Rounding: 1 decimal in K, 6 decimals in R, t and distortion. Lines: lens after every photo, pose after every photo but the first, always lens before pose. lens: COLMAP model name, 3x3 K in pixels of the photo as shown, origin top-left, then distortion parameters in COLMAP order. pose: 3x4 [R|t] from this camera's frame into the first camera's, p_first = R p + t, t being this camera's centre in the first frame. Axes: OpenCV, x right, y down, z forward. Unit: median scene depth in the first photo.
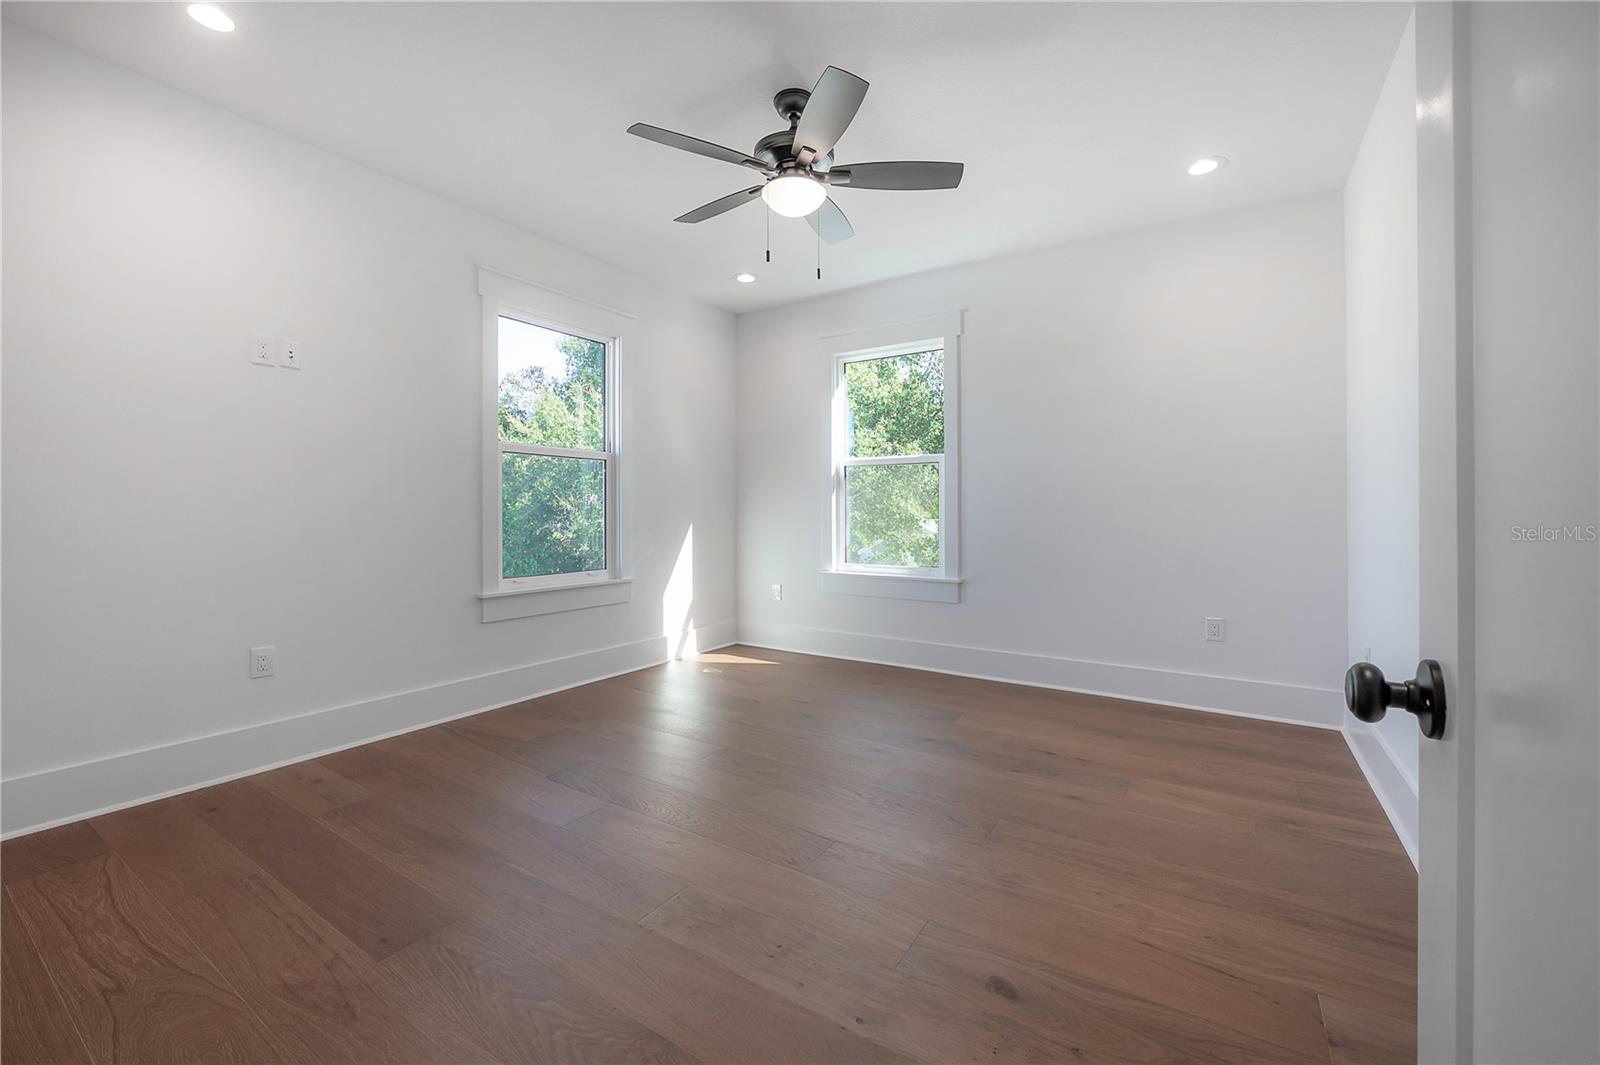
lens RADIAL K [[638.3, 0, 800.0], [0, 638.3, 532.5], [0, 0, 1]] dist [-0.002713, -0.000227]
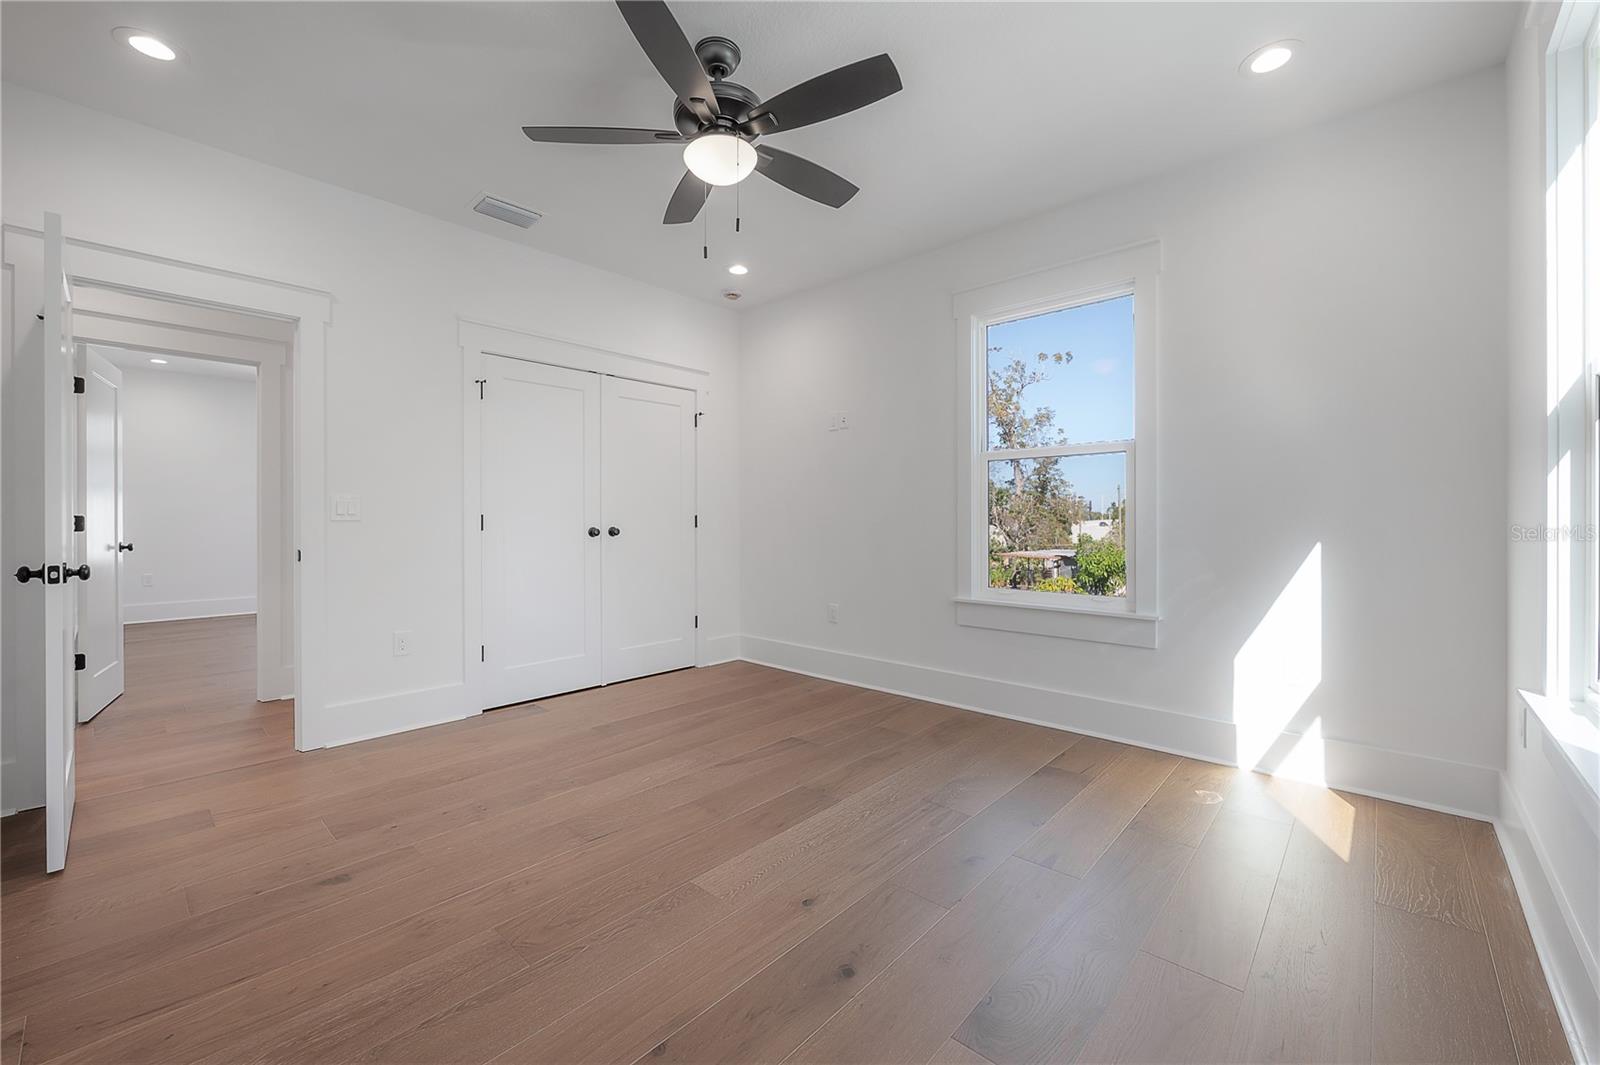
lens RADIAL K [[638.3, 0, 800.0], [0, 638.3, 532.5], [0, 0, 1]] dist [-0.002713, -0.000227]
pose [[-0.173710, 0.021208, -0.984568, 0.458124], [-0.026698, 0.999299, 0.026236, -0.026289], [0.984435, 0.030844, -0.173022, 0.686392]]
